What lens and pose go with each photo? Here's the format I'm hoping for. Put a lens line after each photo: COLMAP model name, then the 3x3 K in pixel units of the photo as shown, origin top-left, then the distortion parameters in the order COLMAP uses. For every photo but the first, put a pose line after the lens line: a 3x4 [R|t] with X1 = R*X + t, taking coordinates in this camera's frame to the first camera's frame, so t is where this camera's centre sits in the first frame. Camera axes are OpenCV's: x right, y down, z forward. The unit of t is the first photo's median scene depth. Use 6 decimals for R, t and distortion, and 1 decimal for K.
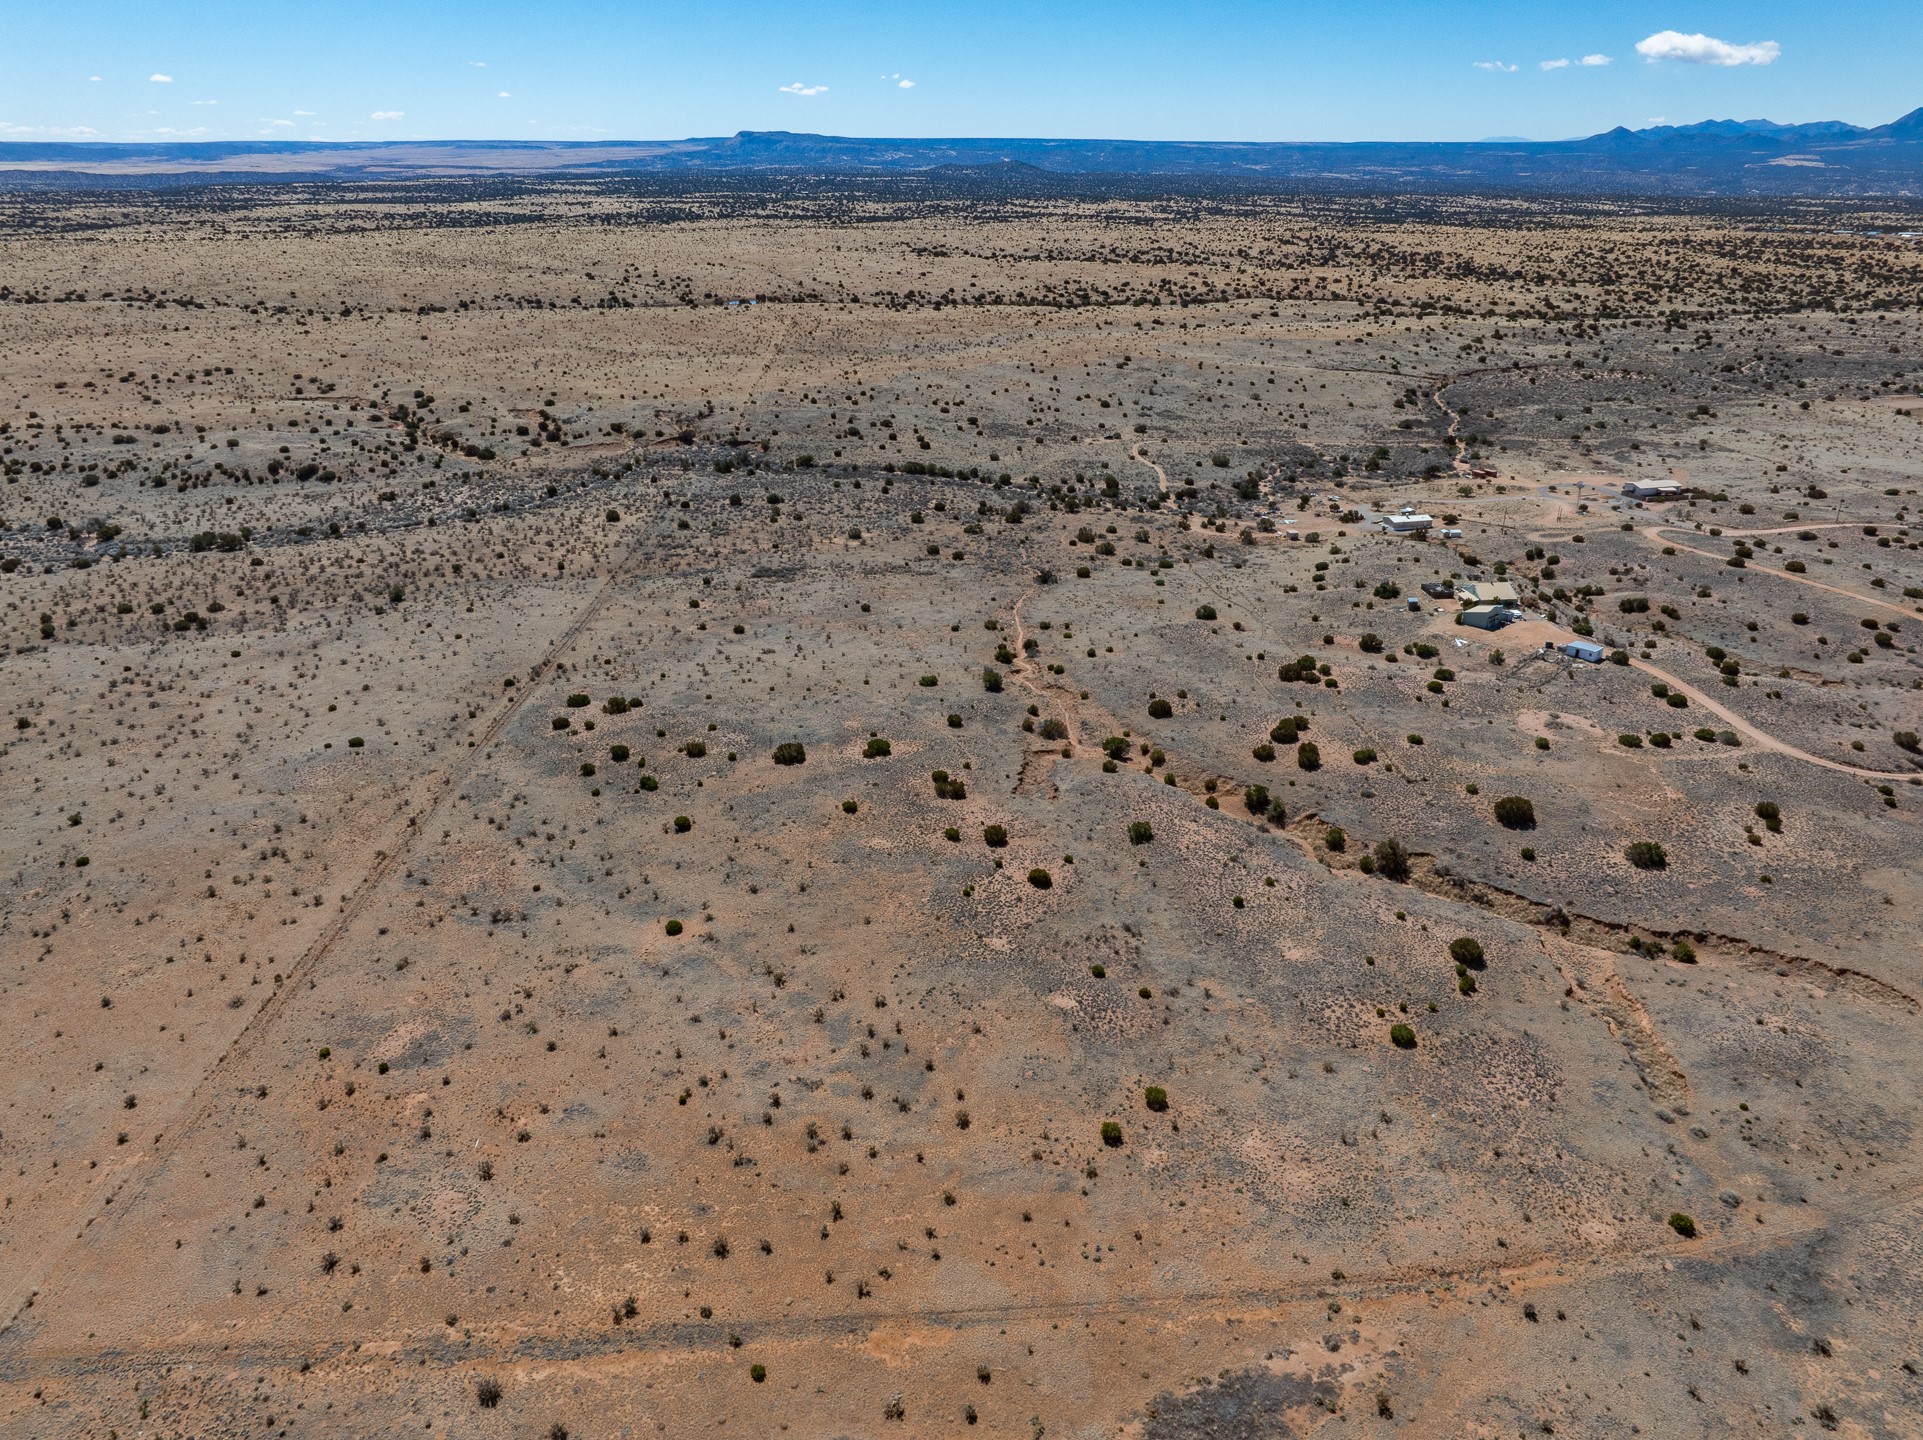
lens RADIAL K [[1358.6, 0, 961.5], [0, 1358.6, 720.0], [0, 0, 1]] dist [-0.038186, 0.000988]
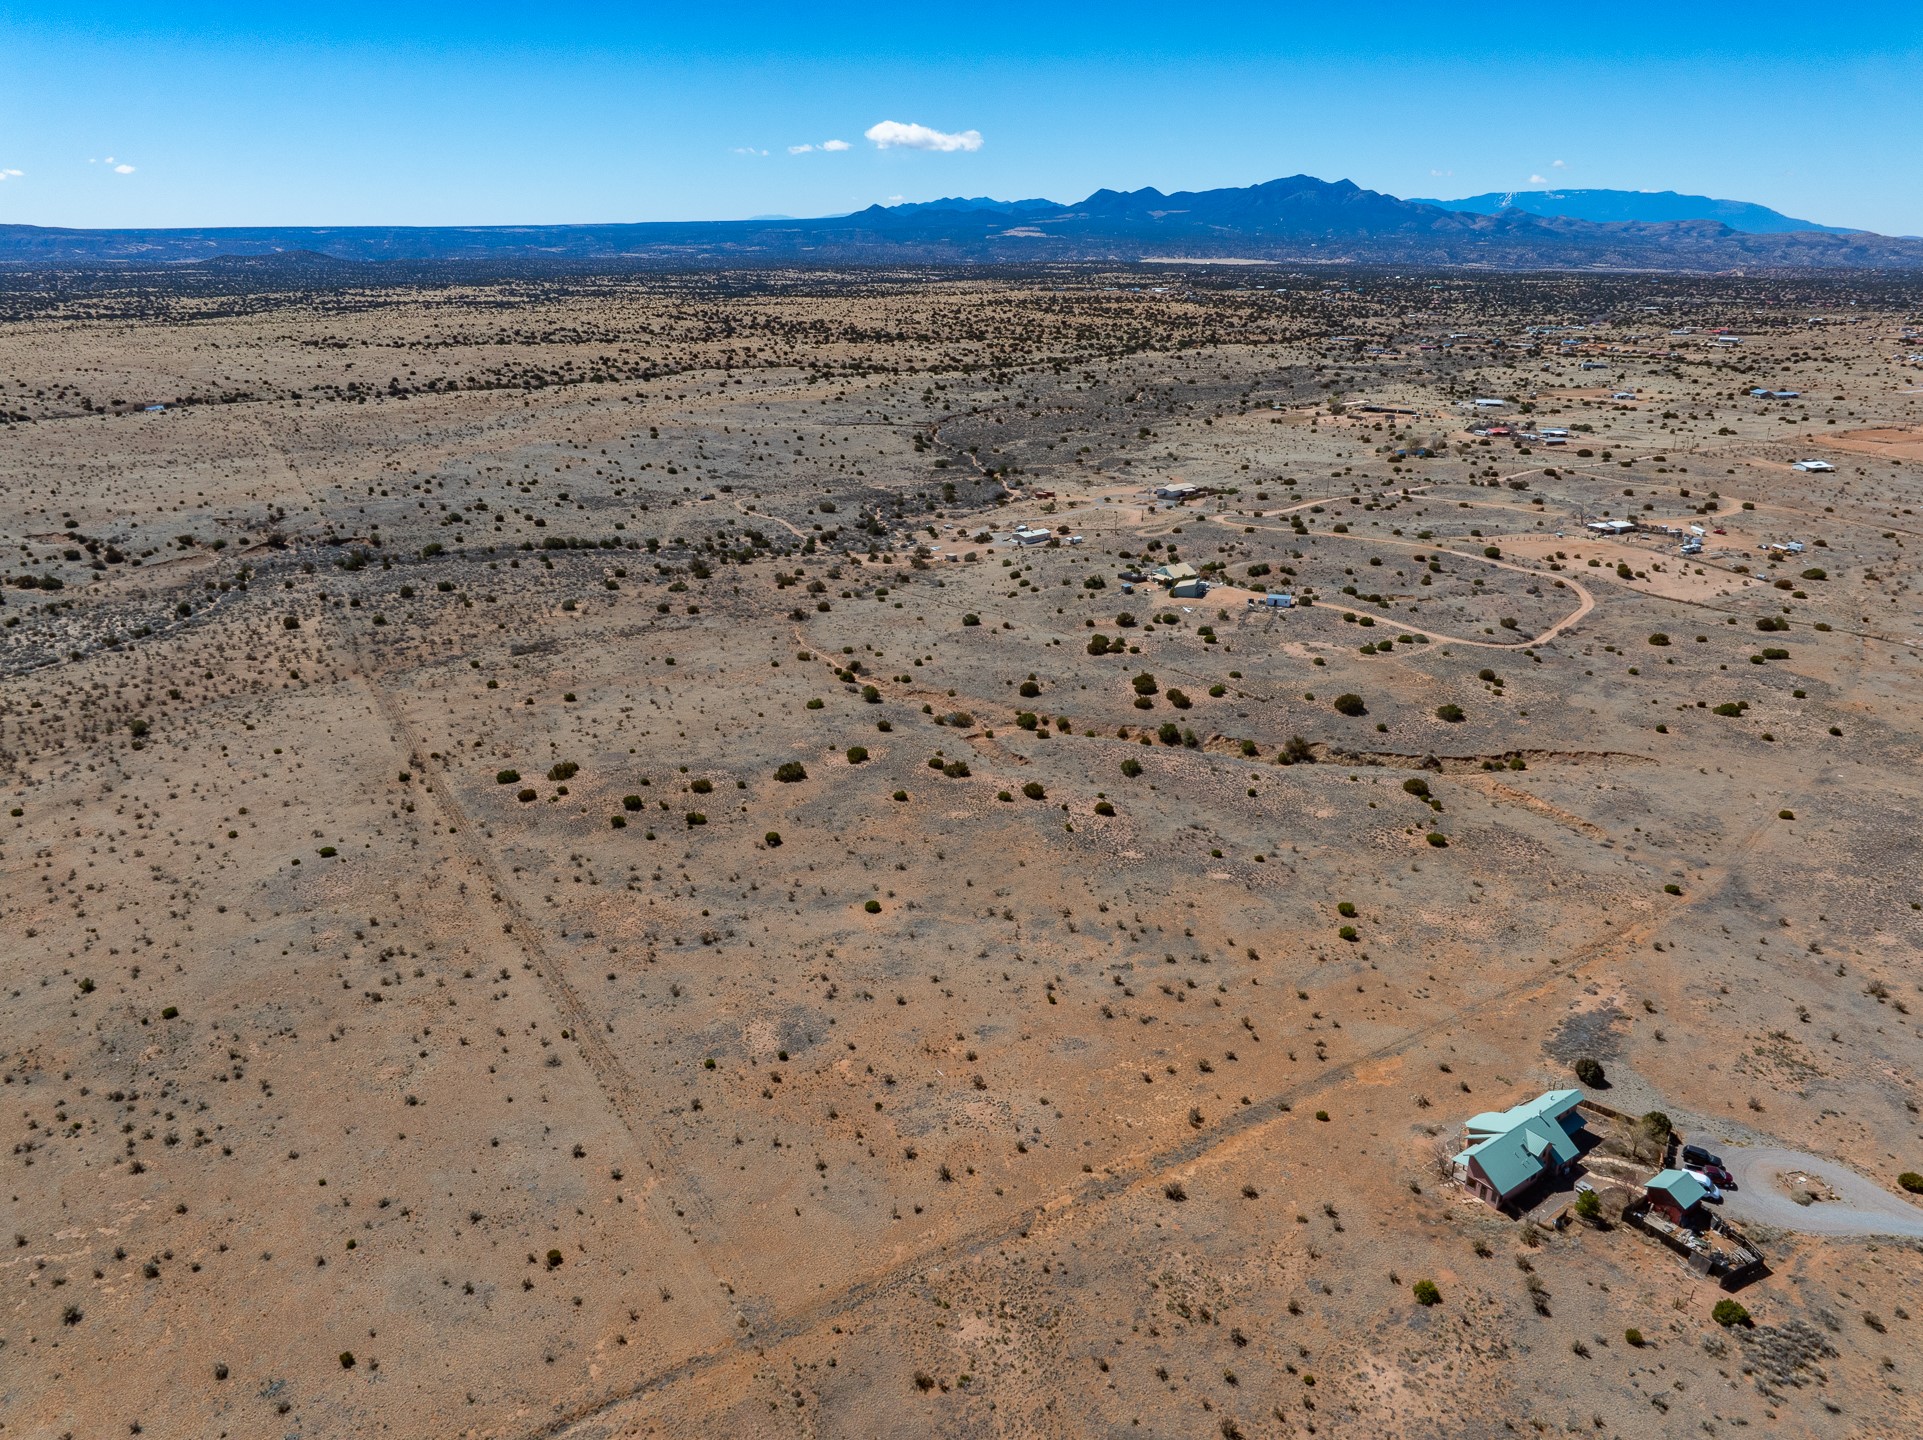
lens RADIAL K [[1358.6, 0, 961.5], [0, 1358.6, 720.0], [0, 0, 1]] dist [-0.038186, 0.000988]
pose [[0.881740, -0.165652, 0.441694, -0.251775], [0.188948, 0.981947, -0.008923, 0.009964], [-0.432241, 0.091325, 0.897122, -0.023771]]
